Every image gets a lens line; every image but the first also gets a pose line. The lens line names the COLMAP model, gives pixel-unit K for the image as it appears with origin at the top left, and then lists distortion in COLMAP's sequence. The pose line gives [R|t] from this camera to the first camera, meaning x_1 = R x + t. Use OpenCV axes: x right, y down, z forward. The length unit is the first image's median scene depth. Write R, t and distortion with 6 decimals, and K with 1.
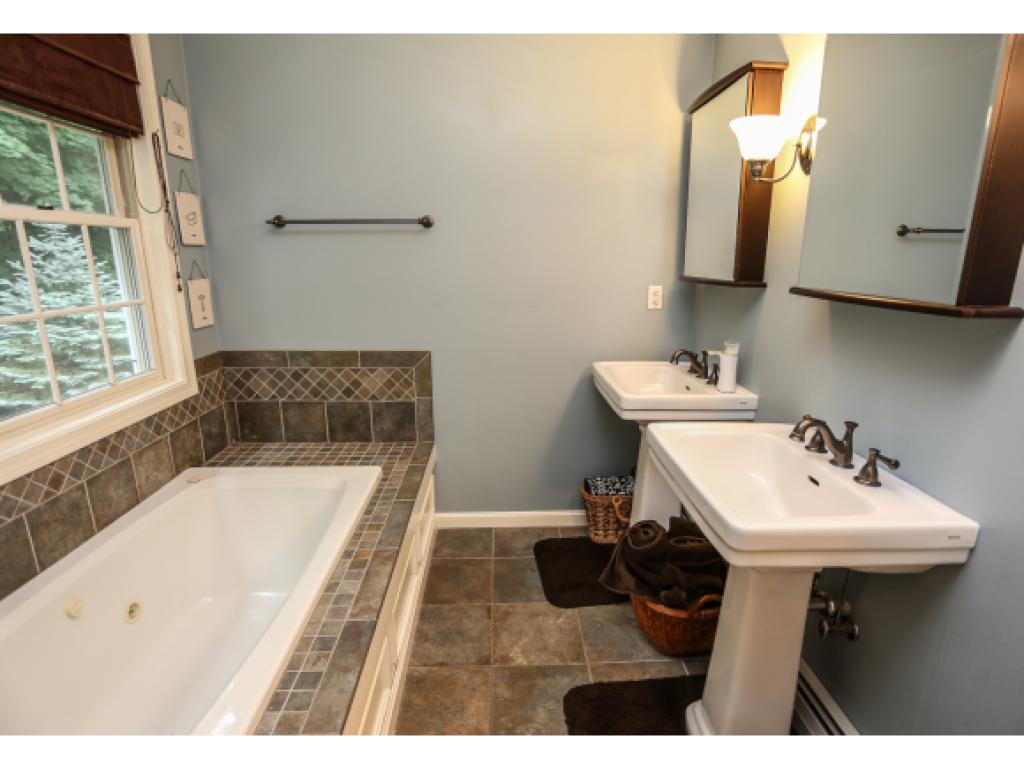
lens RADIAL K [[525.0, 0, 519.4], [0, 525.0, 386.8], [0, 0, 1]] dist [-0.059470, 0.022903]
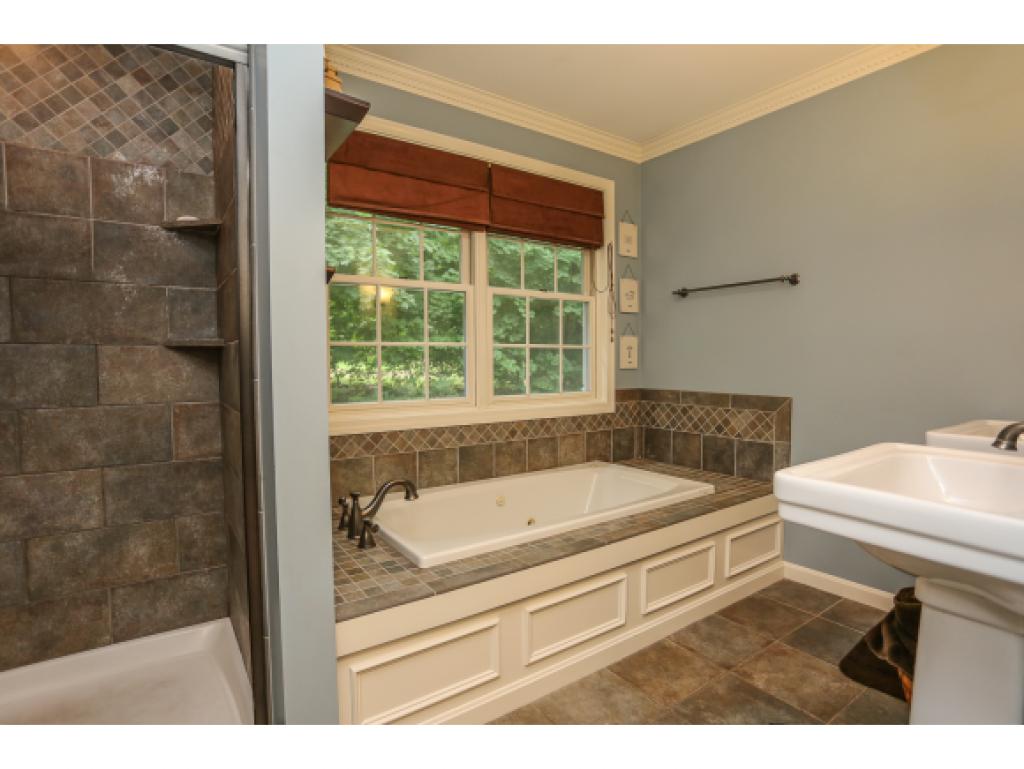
lens RADIAL K [[525.0, 0, 506.0], [0, 525.0, 384.3], [0, 0, 1]] dist [-0.059470, 0.022903]
pose [[0.525083, 0.029483, -0.850540, 0.450137], [-0.205692, 0.974167, -0.093216, 0.132559], [0.825820, 0.223895, 0.517583, -0.023062]]
